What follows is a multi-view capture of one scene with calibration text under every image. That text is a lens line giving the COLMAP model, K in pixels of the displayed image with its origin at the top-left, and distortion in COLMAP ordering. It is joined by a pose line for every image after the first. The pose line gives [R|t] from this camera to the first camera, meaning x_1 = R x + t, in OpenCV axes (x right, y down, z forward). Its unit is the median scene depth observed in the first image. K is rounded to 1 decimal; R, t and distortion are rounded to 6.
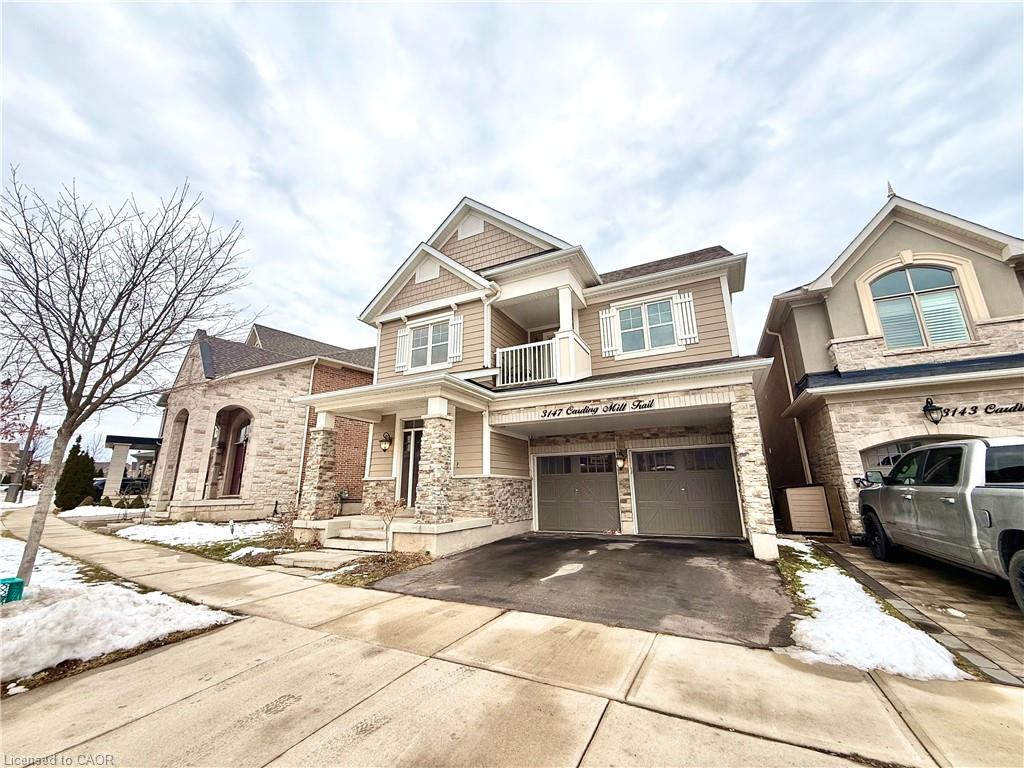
lens RADIAL K [[408.5, 0, 536.8], [0, 408.5, 380.1], [0, 0, 1]] dist [0.001450, -0.000602]
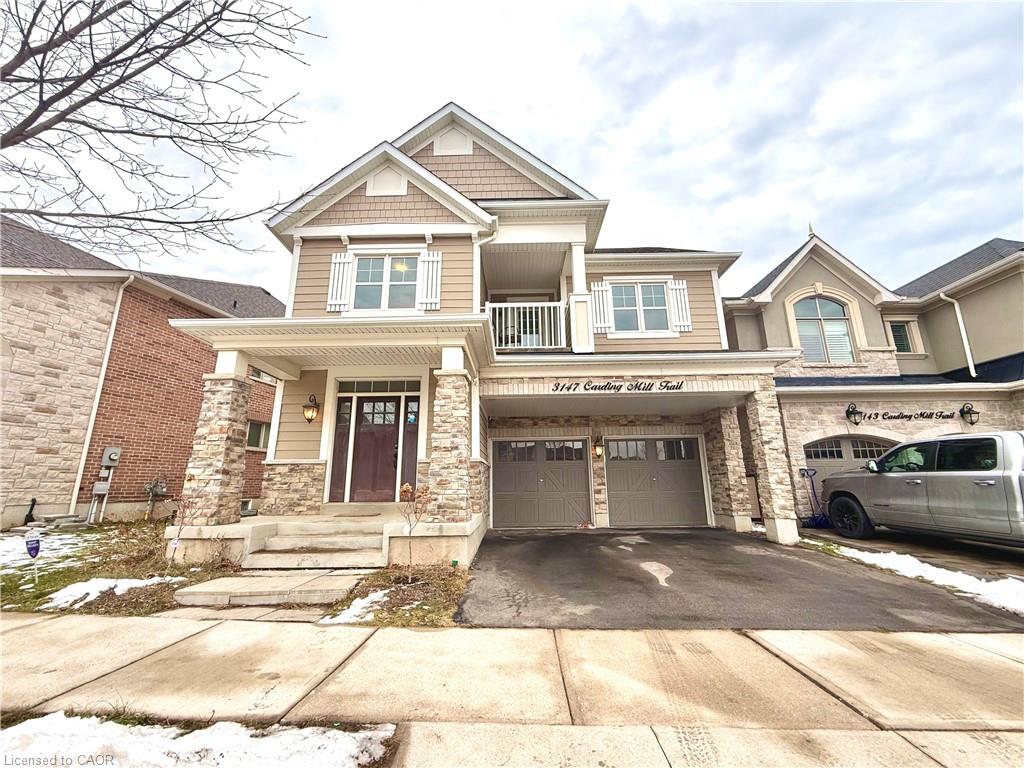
lens RADIAL K [[408.5, 0, 493.0], [0, 408.5, 385.3], [0, 0, 1]] dist [0.001450, -0.000602]
pose [[0.905495, 0.101713, 0.411986, -0.435072], [-0.107242, 0.994185, -0.009744, 0.099268], [-0.410582, -0.035360, 0.911138, 0.287123]]
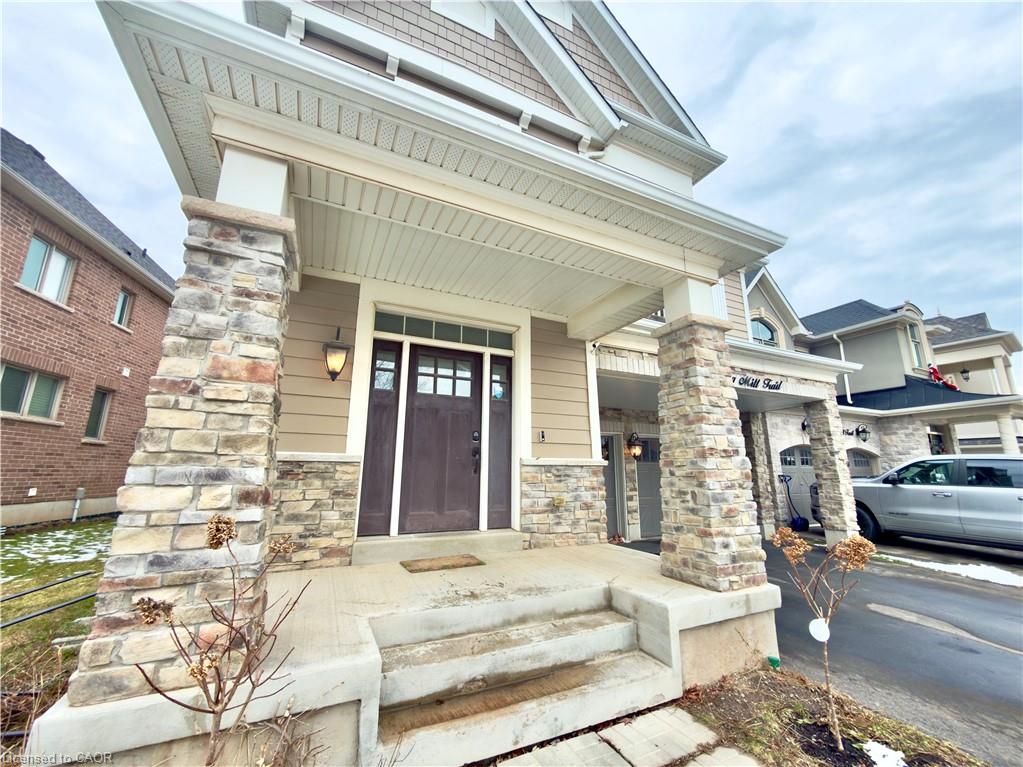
lens RADIAL K [[408.1, 0, 516.4], [0, 408.1, 382.0], [0, 0, 1]] dist [0.001450, -0.000602]
pose [[0.619567, 0.183268, 0.763249, -0.614851], [-0.211251, 0.975417, -0.062730, 0.191753], [-0.755983, -0.122372, 0.643052, 0.767014]]
